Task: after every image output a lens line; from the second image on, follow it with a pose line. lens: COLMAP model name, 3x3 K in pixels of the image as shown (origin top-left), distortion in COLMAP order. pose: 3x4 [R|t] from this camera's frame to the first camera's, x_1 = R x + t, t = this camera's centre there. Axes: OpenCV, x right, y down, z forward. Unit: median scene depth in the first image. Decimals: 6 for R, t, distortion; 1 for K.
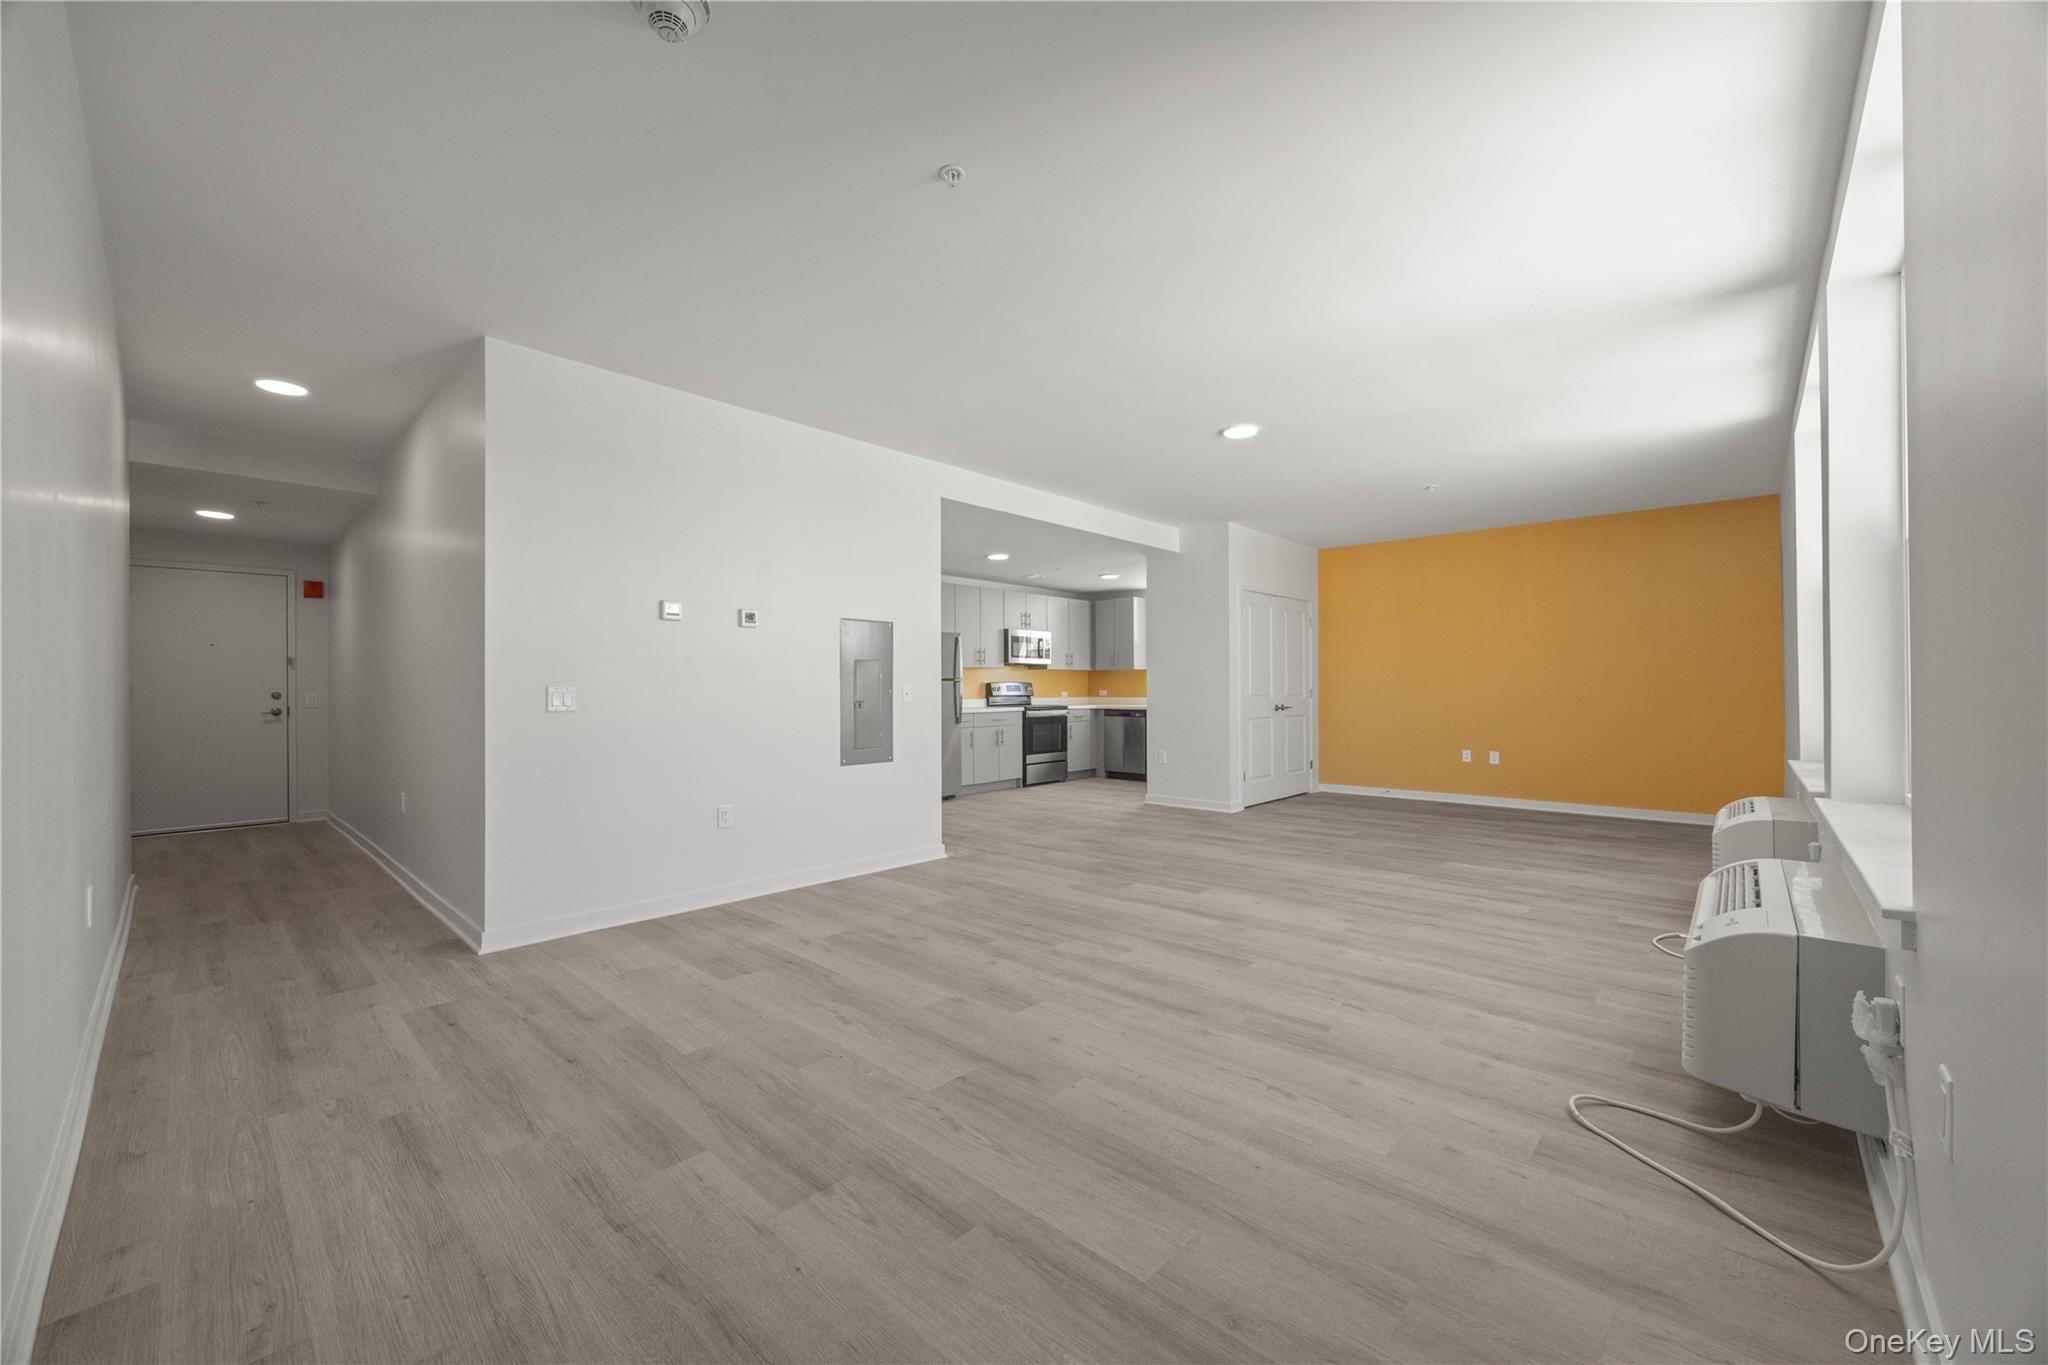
lens RADIAL K [[784.9, 0, 1019.0], [0, 784.9, 679.7], [0, 0, 1]] dist [-0.002517, 0.000271]
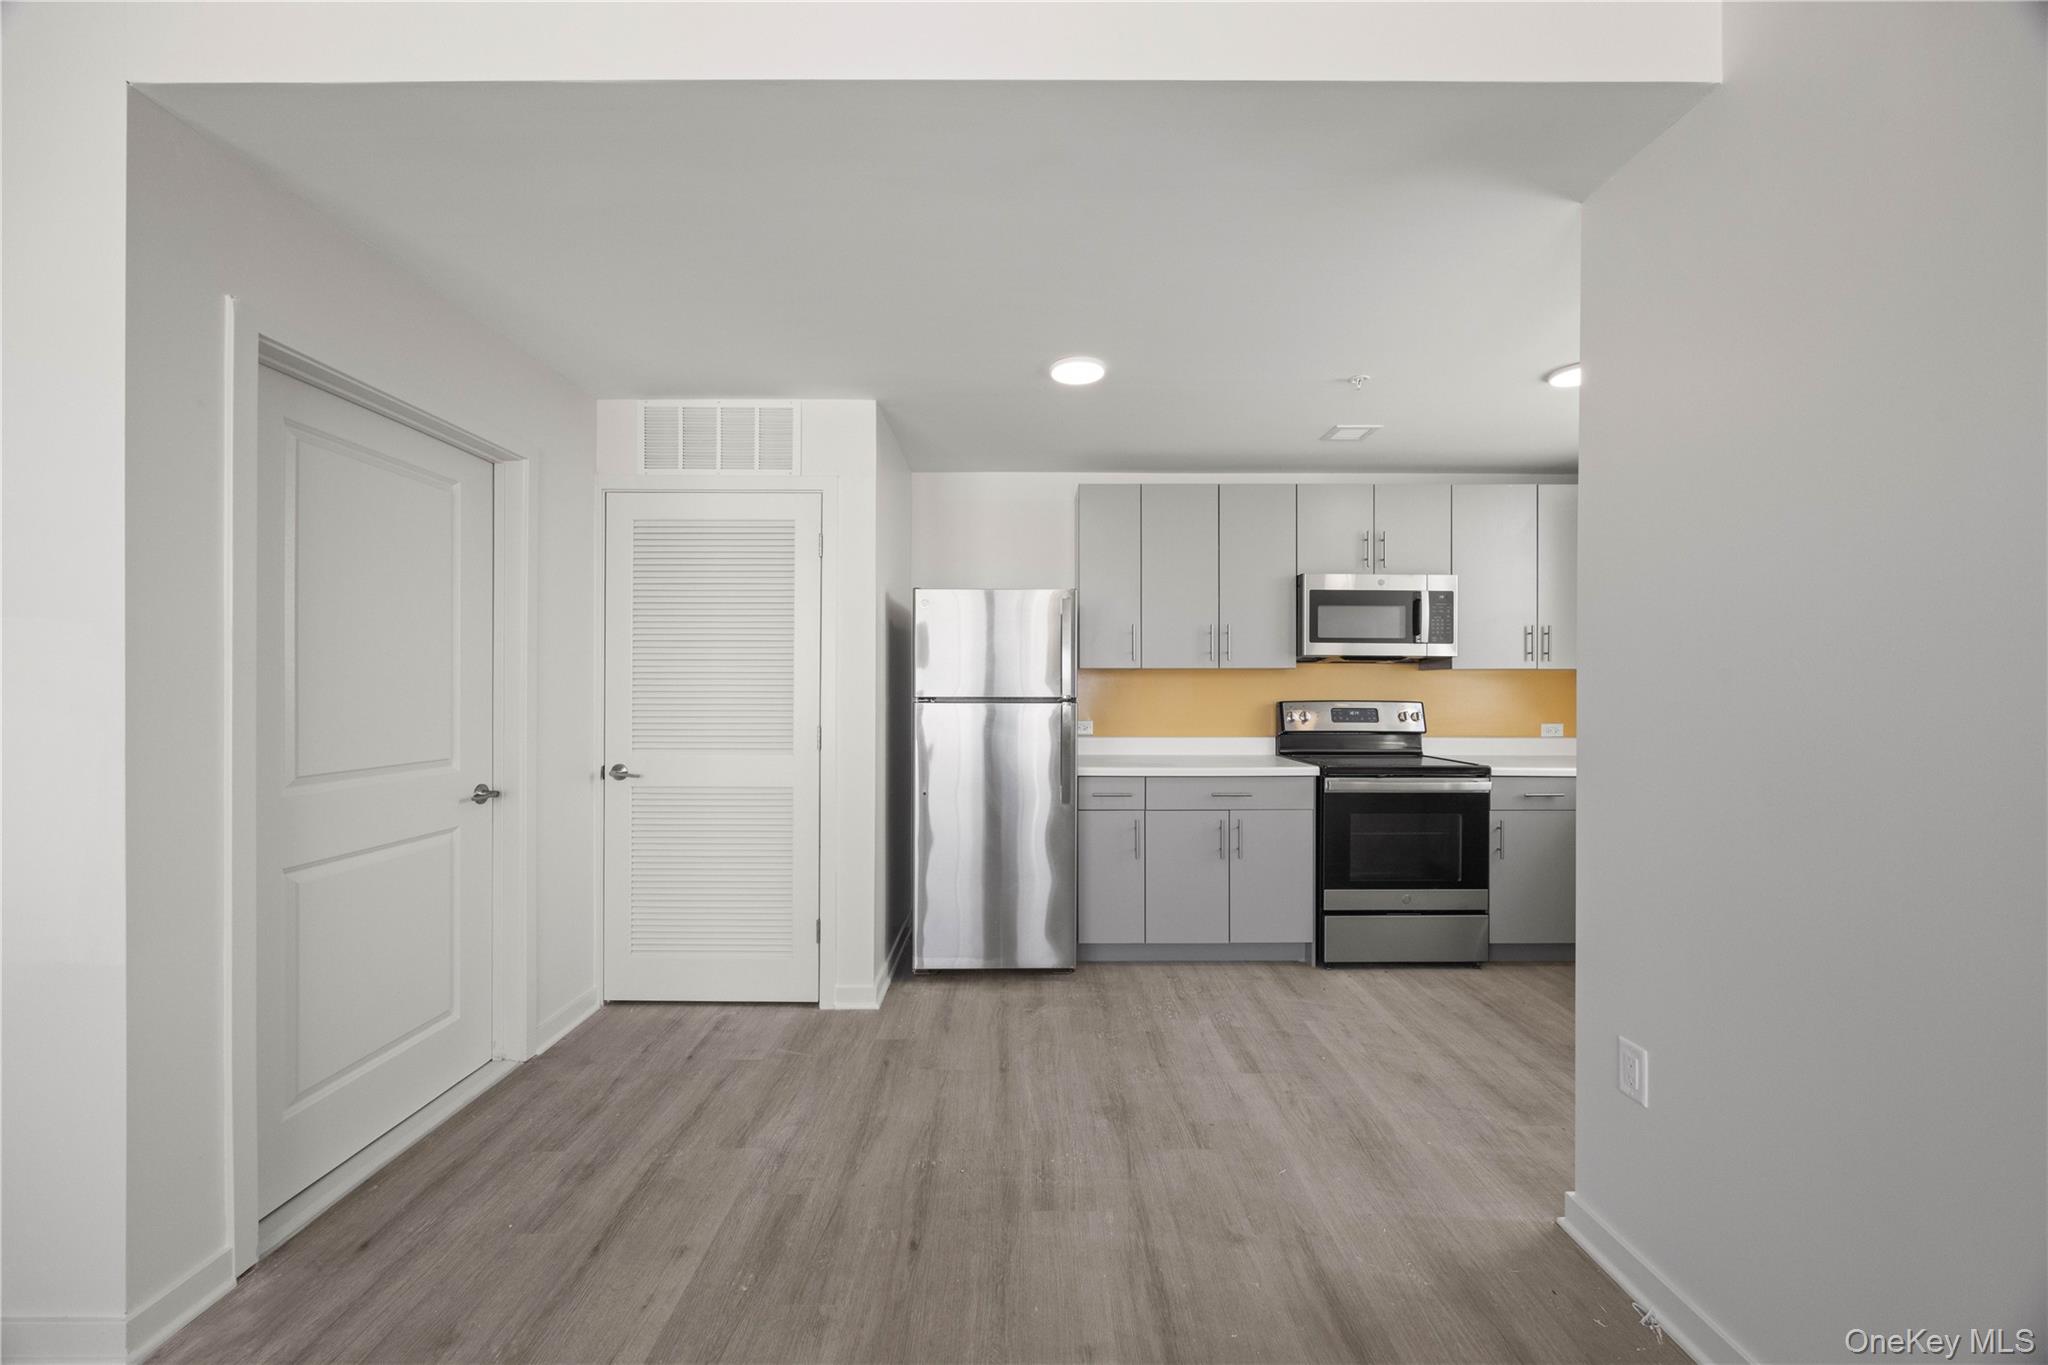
lens RADIAL K [[784.9, 0, 1032.6], [0, 784.9, 688.6], [0, 0, 1]] dist [-0.002517, 0.000271]
pose [[0.688348, 0.012523, -0.725273, 0.192792], [0.002640, 0.999801, 0.019768, -0.012945], [0.725376, -0.015522, 0.688178, 0.618615]]
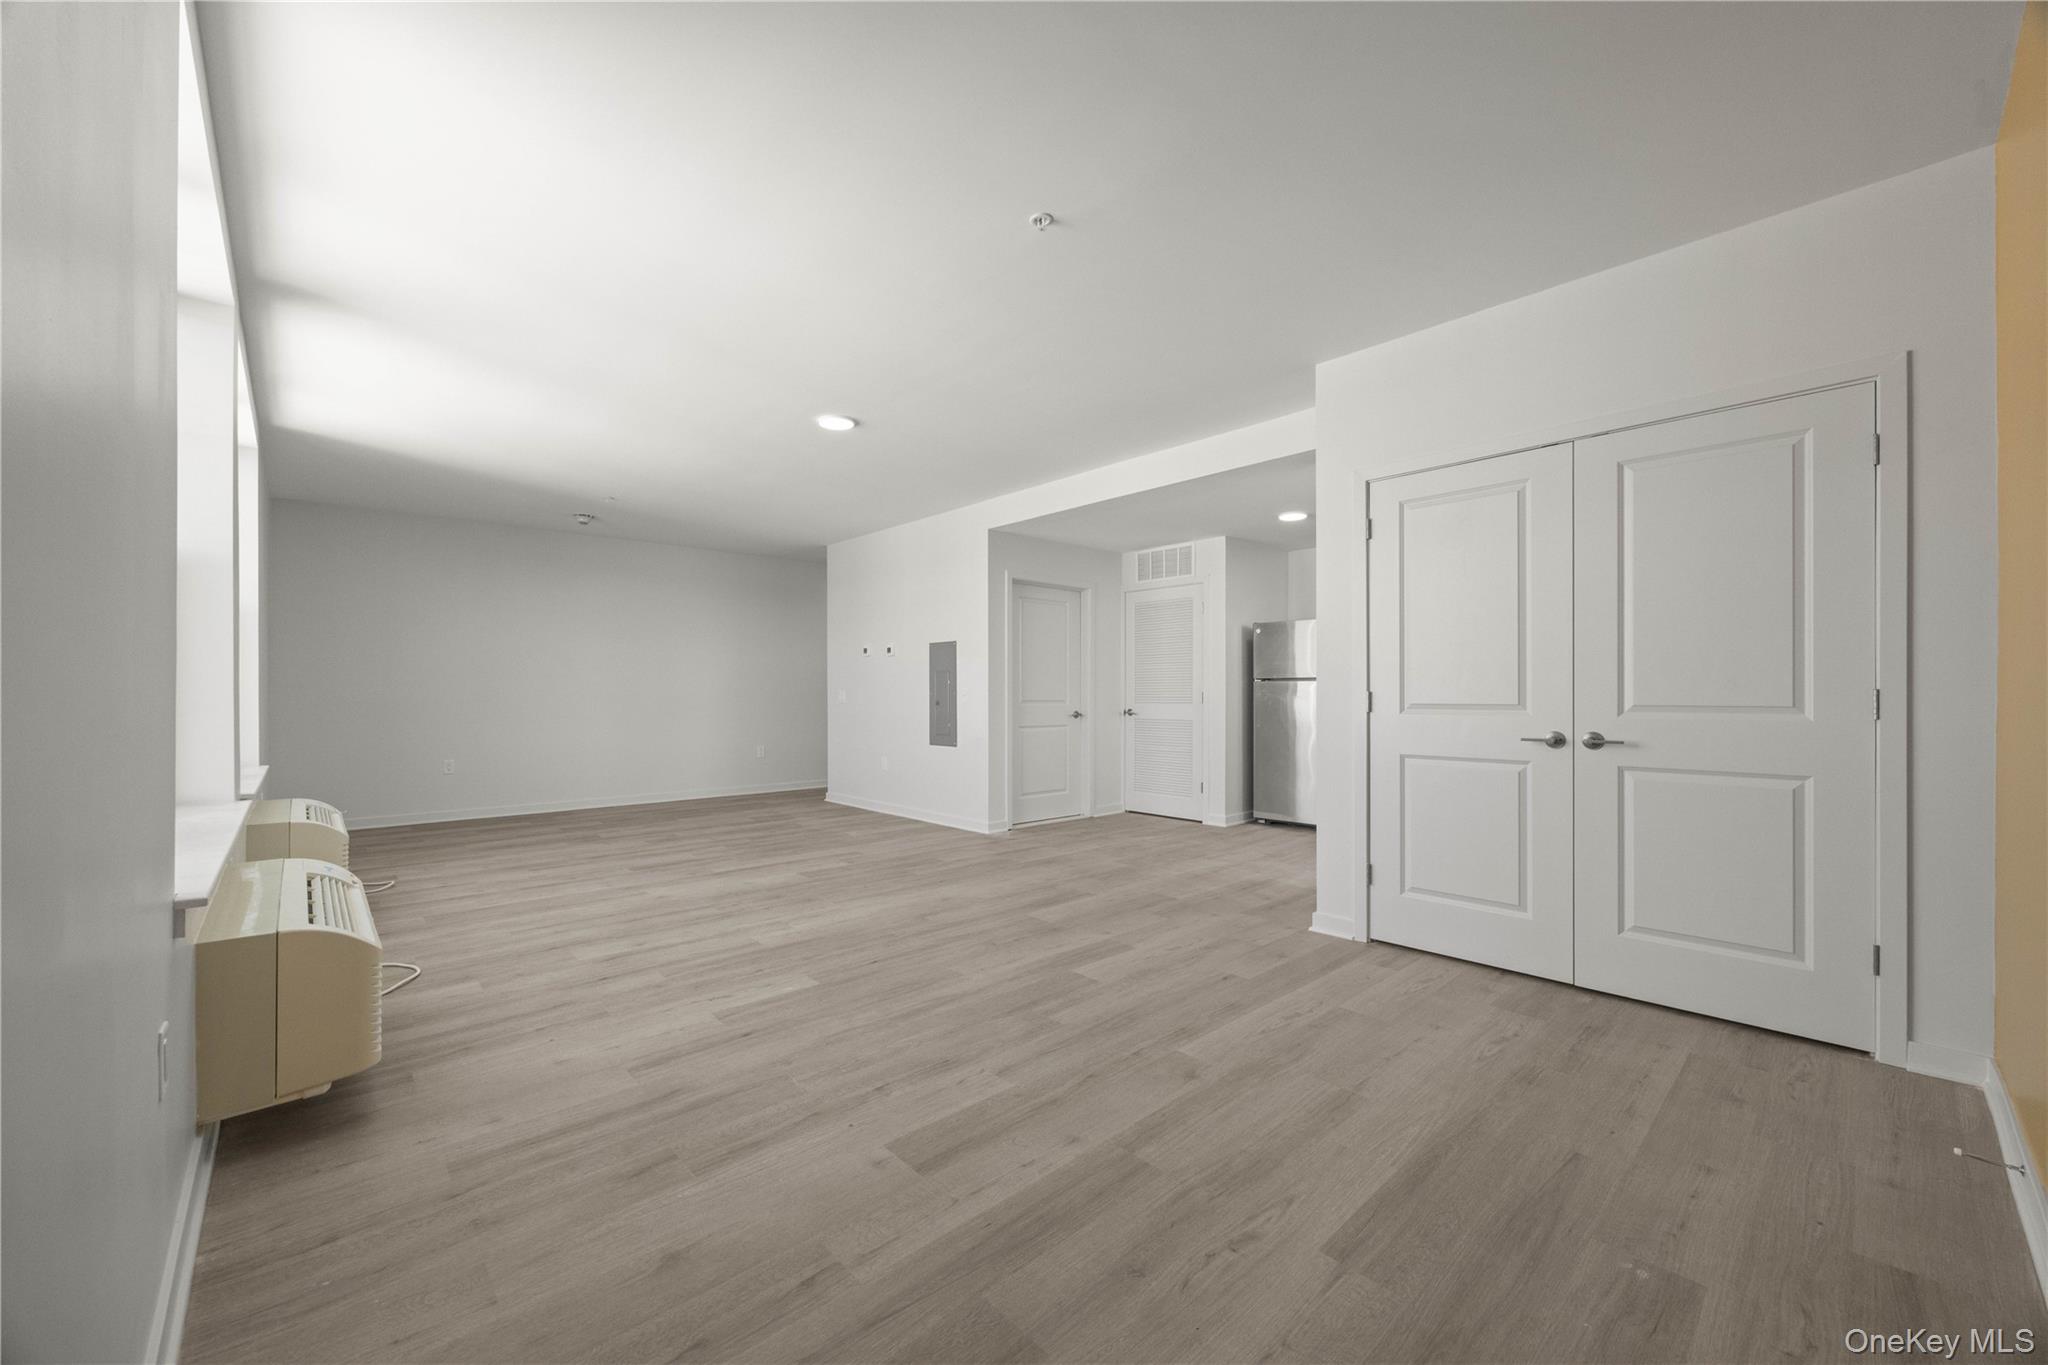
lens RADIAL K [[784.9, 0, 1025.3], [0, 784.9, 689.2], [0, 0, 1]] dist [-0.002517, 0.000271]
pose [[-0.072343, -0.001429, -0.997379, 0.638049], [0.019016, 0.999815, -0.002811, 0.006863], [0.997199, -0.019169, -0.072302, 0.676864]]
